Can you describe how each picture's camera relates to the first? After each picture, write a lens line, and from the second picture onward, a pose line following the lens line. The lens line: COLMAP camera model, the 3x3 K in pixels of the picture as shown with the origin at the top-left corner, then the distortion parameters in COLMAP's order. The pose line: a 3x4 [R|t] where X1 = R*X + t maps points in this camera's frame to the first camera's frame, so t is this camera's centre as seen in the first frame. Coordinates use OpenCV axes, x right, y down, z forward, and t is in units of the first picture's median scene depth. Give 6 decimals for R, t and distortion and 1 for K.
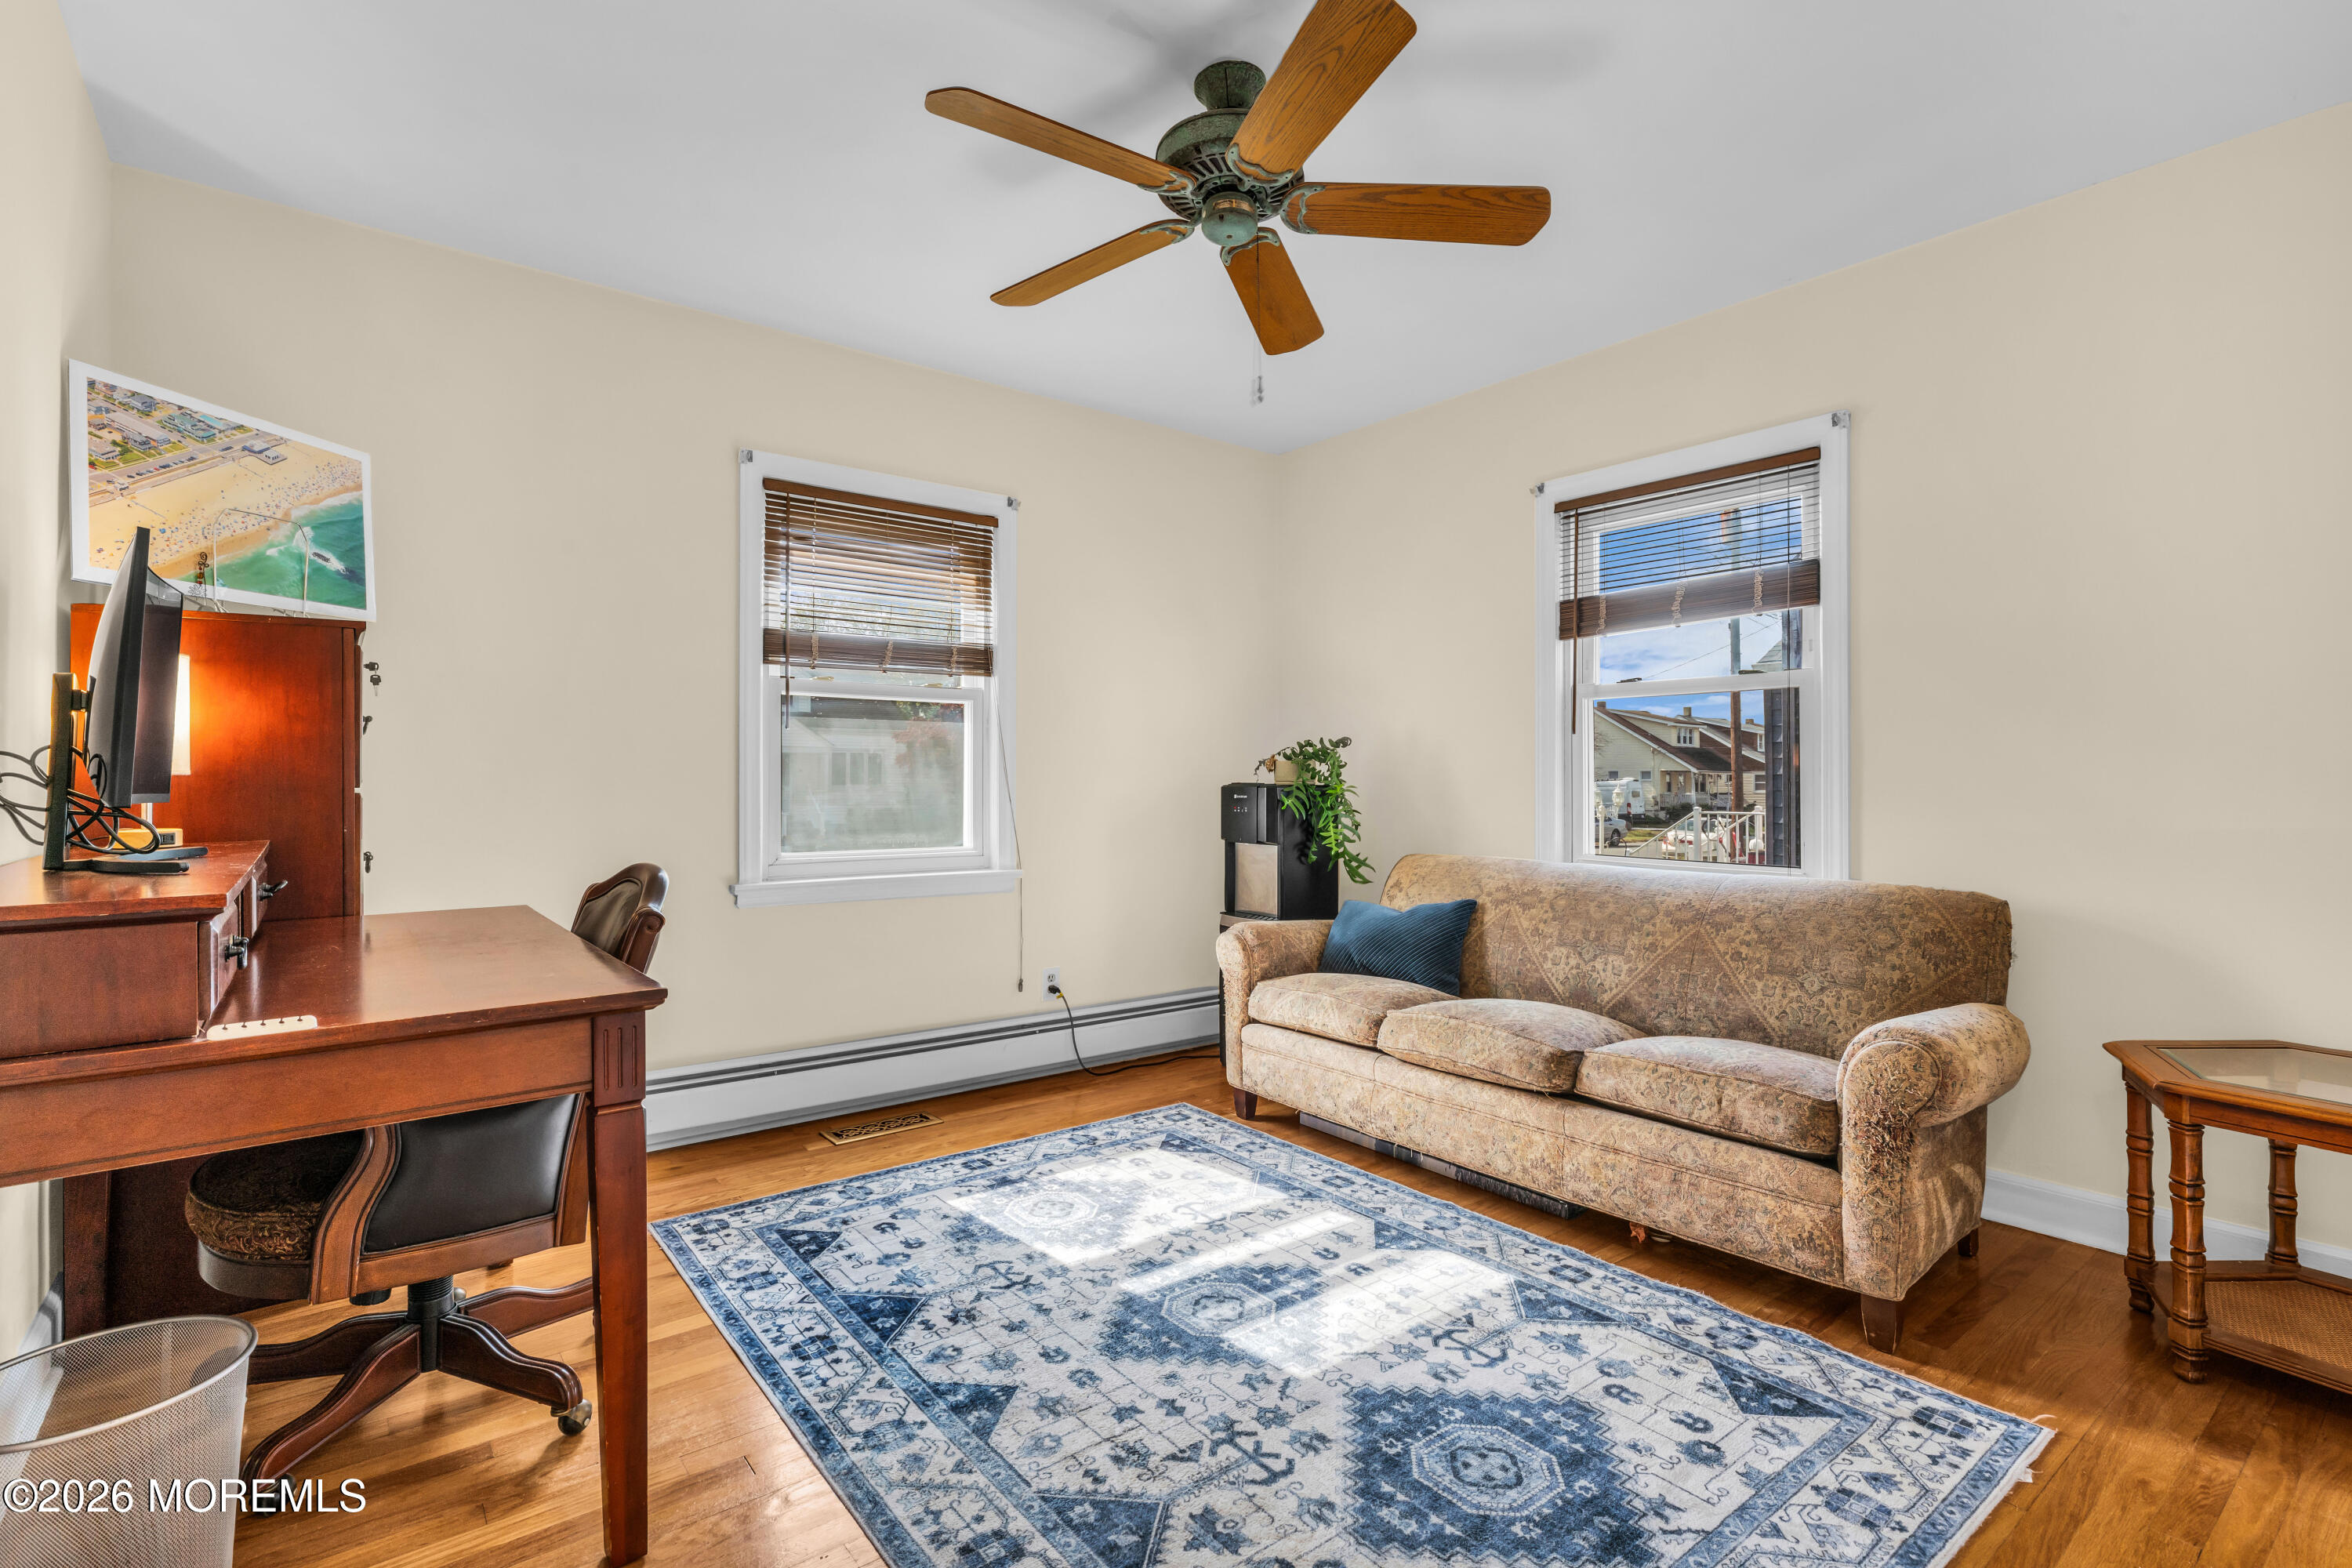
lens RADIAL K [[1106.0, 0, 1182.9], [0, 1106.0, 760.0], [0, 0, 1]] dist [-0.000457, -0.001135]
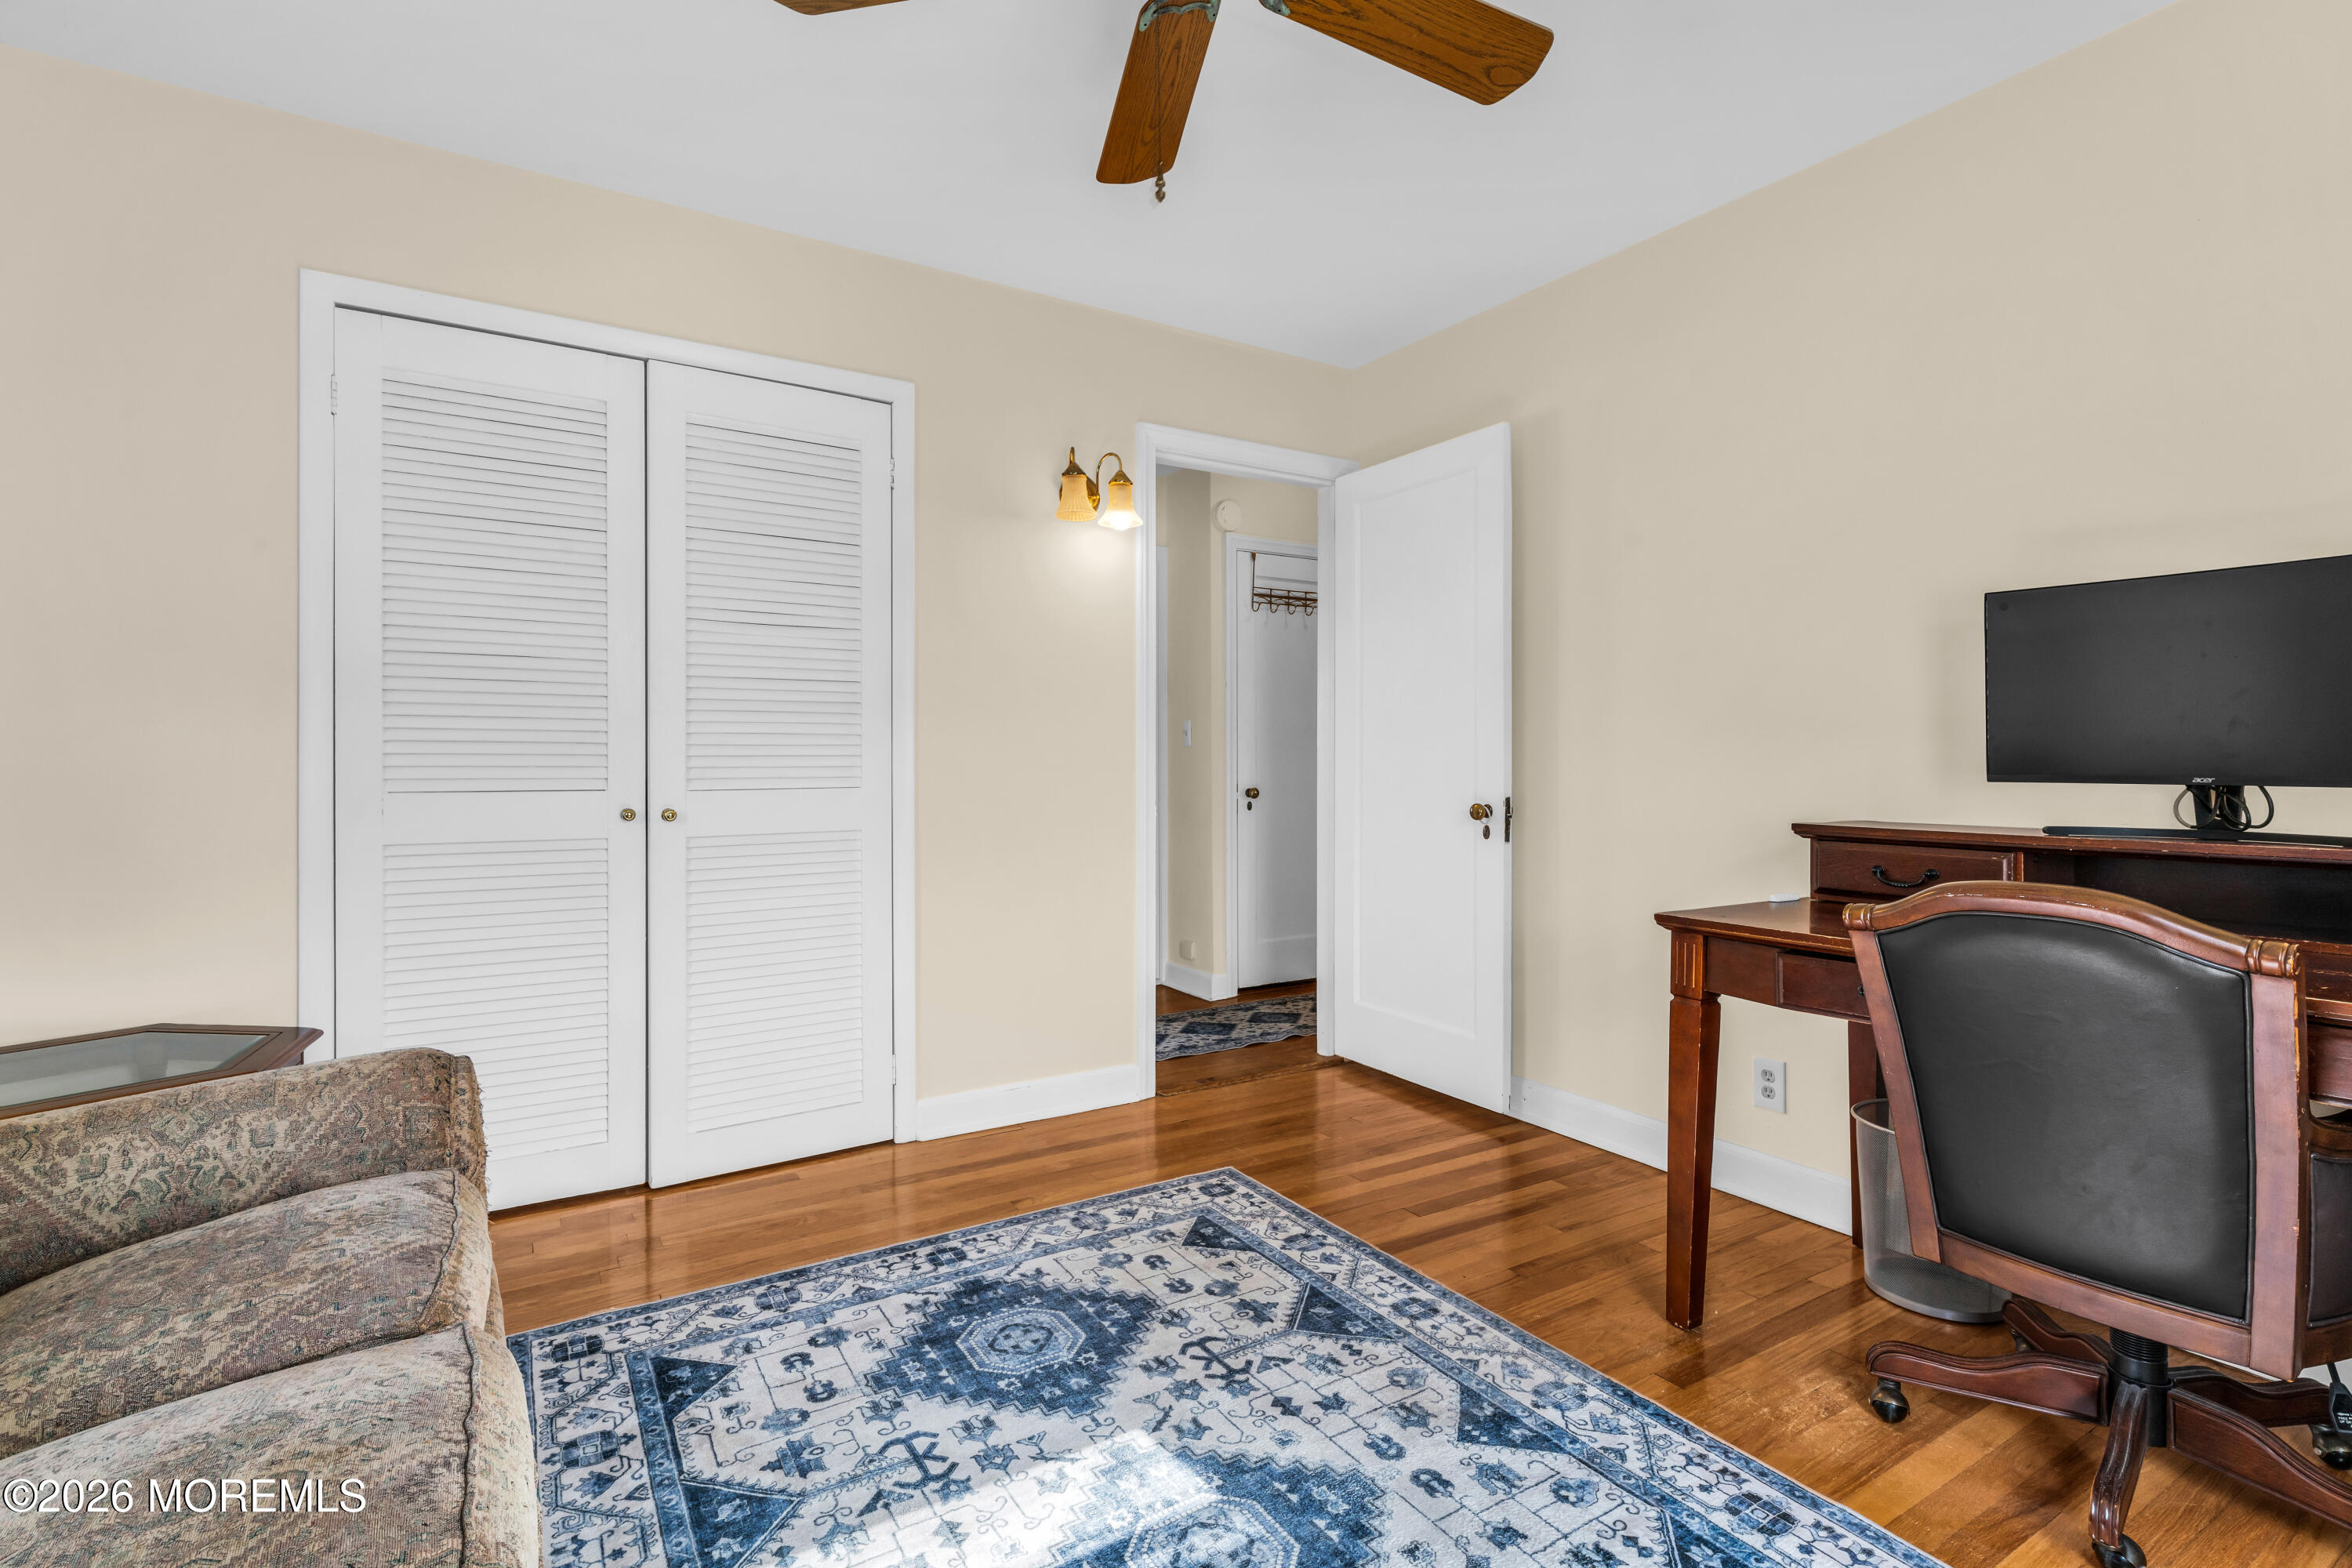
lens RADIAL K [[1106.0, 0, 1182.9], [0, 1106.0, 760.0], [0, 0, 1]] dist [-0.000457, -0.001135]
pose [[-0.993908, -0.001926, 0.110197, -0.027163], [-0.004169, 0.999789, -0.020133, 0.037485], [-0.110135, -0.020470, -0.993706, 2.045528]]
